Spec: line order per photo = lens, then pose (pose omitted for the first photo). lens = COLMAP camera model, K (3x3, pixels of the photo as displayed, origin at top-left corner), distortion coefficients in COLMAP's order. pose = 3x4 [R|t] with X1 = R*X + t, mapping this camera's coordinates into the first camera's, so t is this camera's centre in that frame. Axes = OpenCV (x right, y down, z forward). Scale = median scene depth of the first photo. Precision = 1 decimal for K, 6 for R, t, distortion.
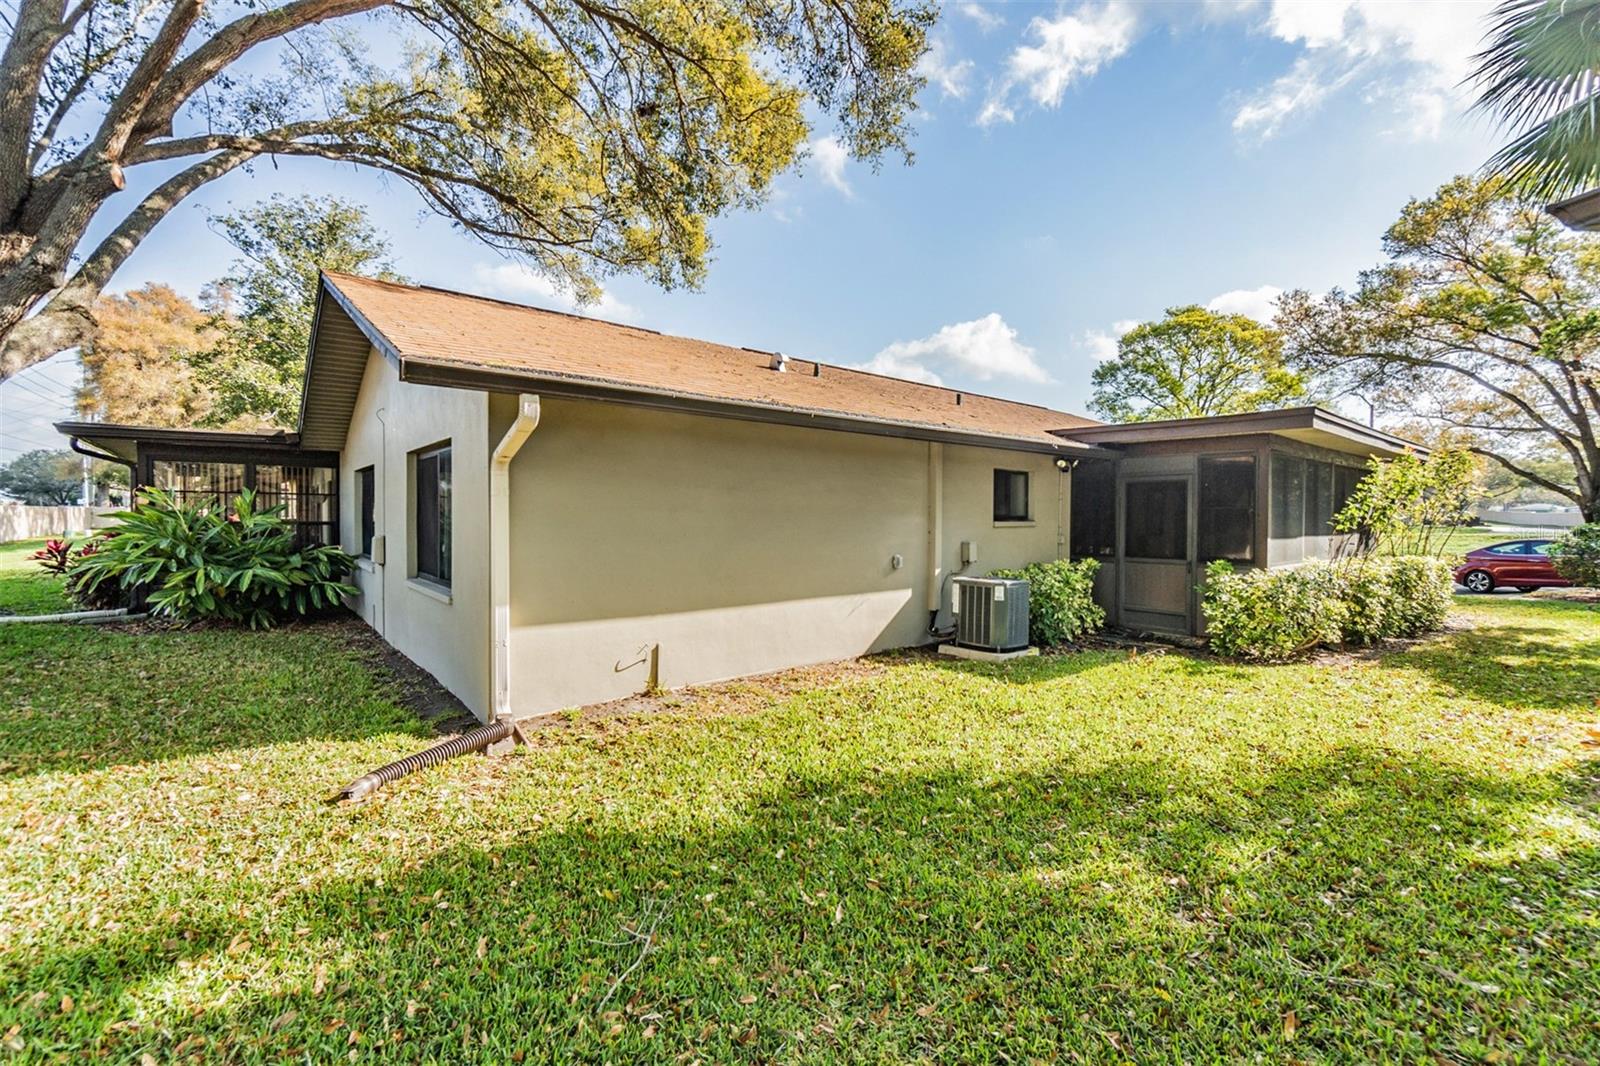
lens RADIAL K [[687.1, 0, 799.6], [0, 687.1, 523.5], [0, 0, 1]] dist [0.000884, 0.000023]
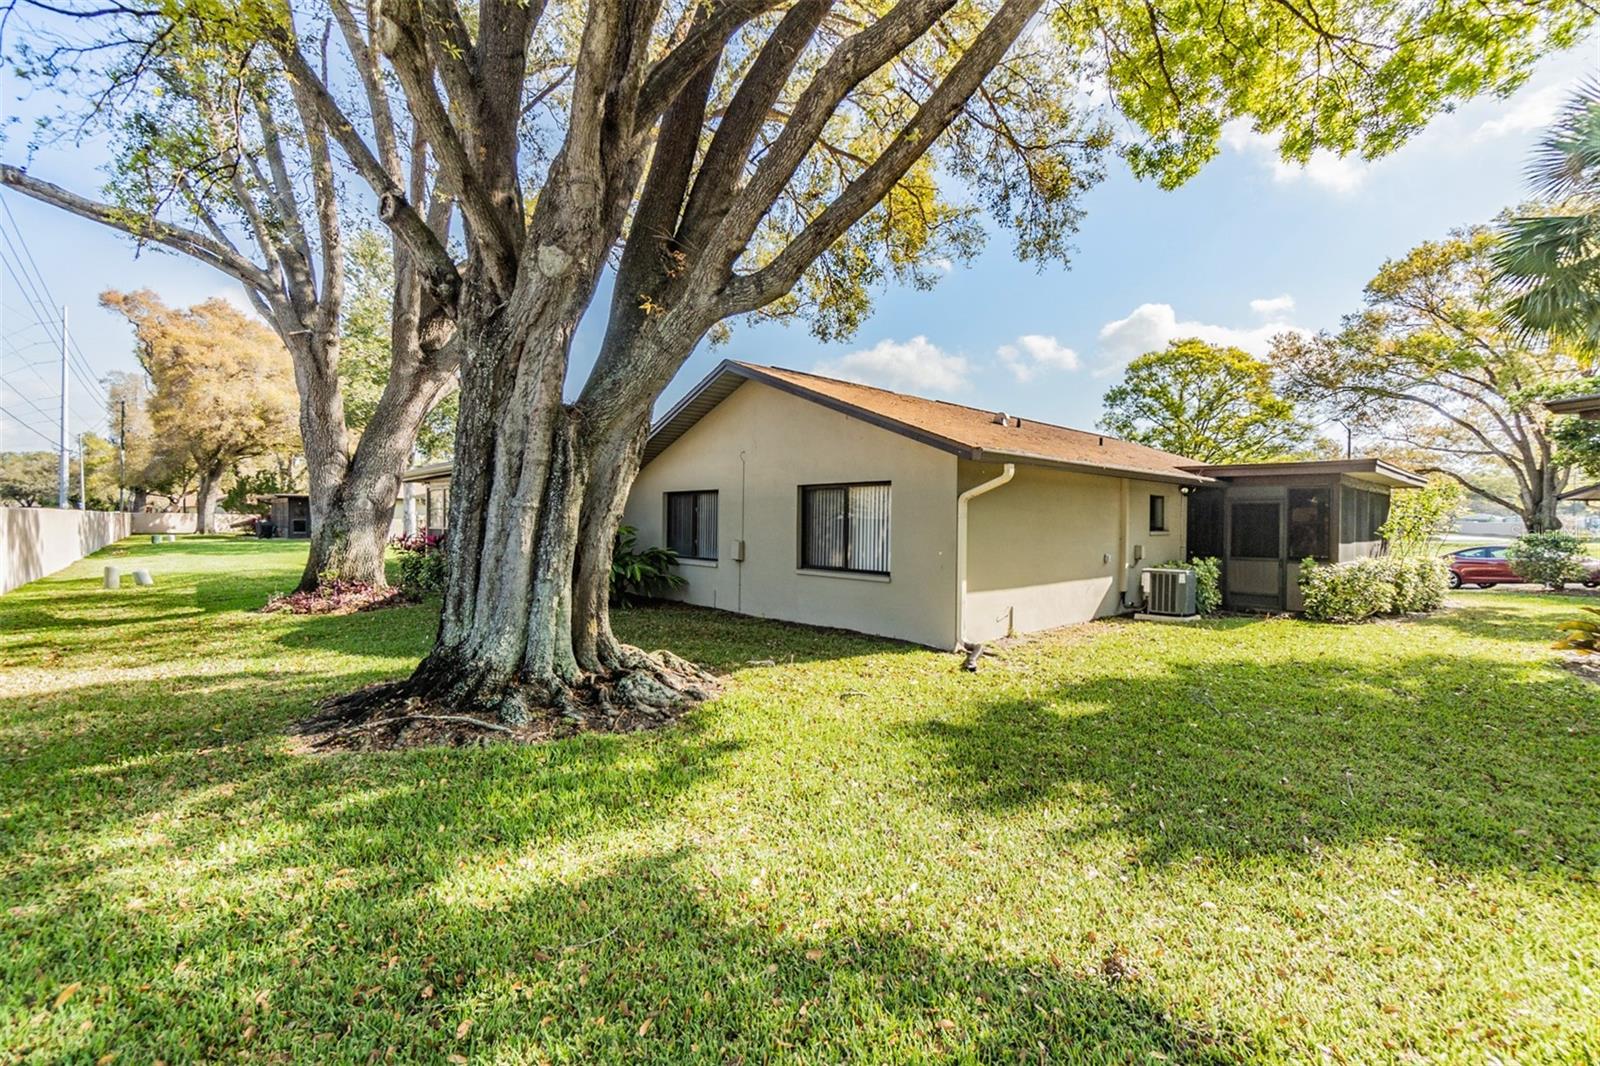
lens RADIAL K [[689.0, 0, 800.8], [0, 689.0, 528.9], [0, 0, 1]] dist [-0.001121, 0.000949]
pose [[0.998954, 0.002965, 0.045627, -0.169215], [-0.002858, 0.999993, -0.002413, -0.000924], [-0.045634, 0.002281, 0.998956, -0.134402]]
